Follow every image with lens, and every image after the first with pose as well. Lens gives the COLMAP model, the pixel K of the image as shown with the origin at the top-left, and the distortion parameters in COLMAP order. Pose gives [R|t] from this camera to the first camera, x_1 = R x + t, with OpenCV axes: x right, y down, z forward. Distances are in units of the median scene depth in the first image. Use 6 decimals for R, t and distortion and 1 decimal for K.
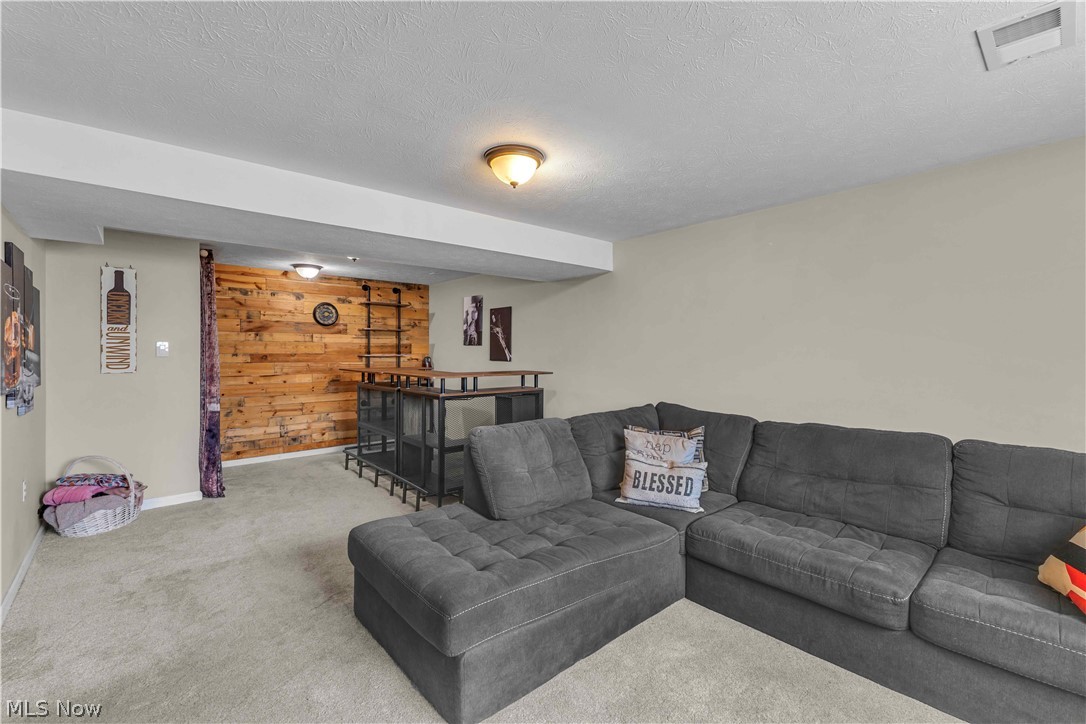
lens RADIAL K [[471.7, 0, 539.5], [0, 471.7, 360.2], [0, 0, 1]] dist [0.003661, 0.000378]
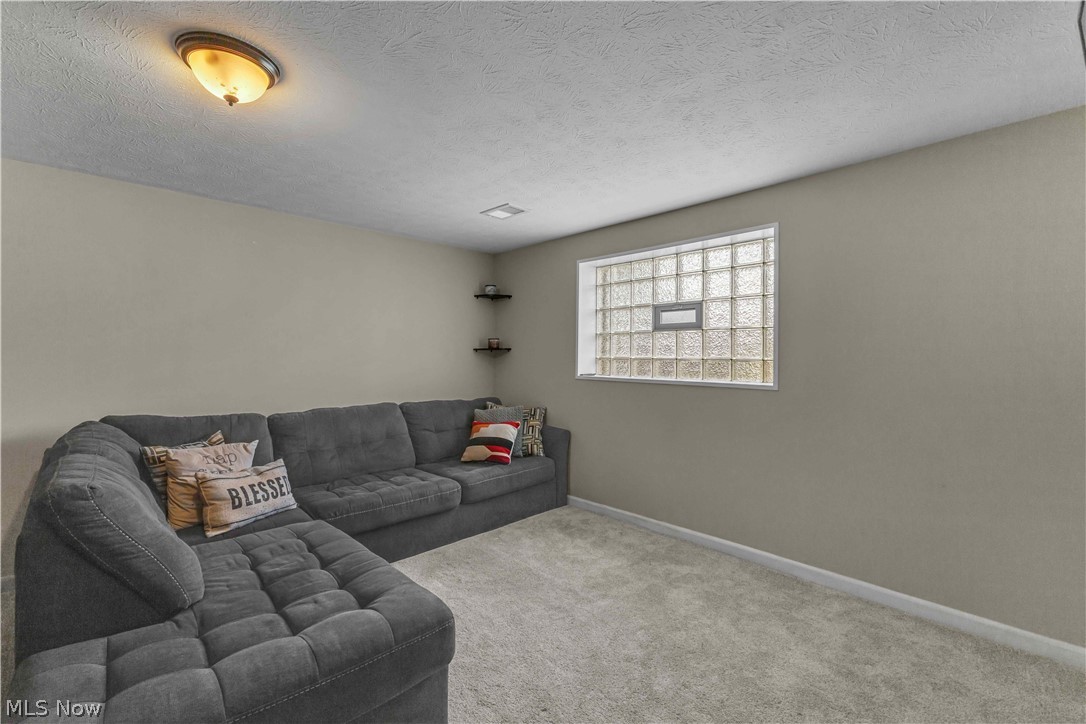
lens RADIAL K [[471.7, 0, 539.5], [0, 471.7, 360.2], [0, 0, 1]] dist [0.003661, 0.000378]
pose [[-0.050226, -0.009603, 0.998692, -0.670747], [0.011321, 0.999884, 0.010183, 0.005606], [-0.998674, 0.011817, -0.050112, 0.512099]]
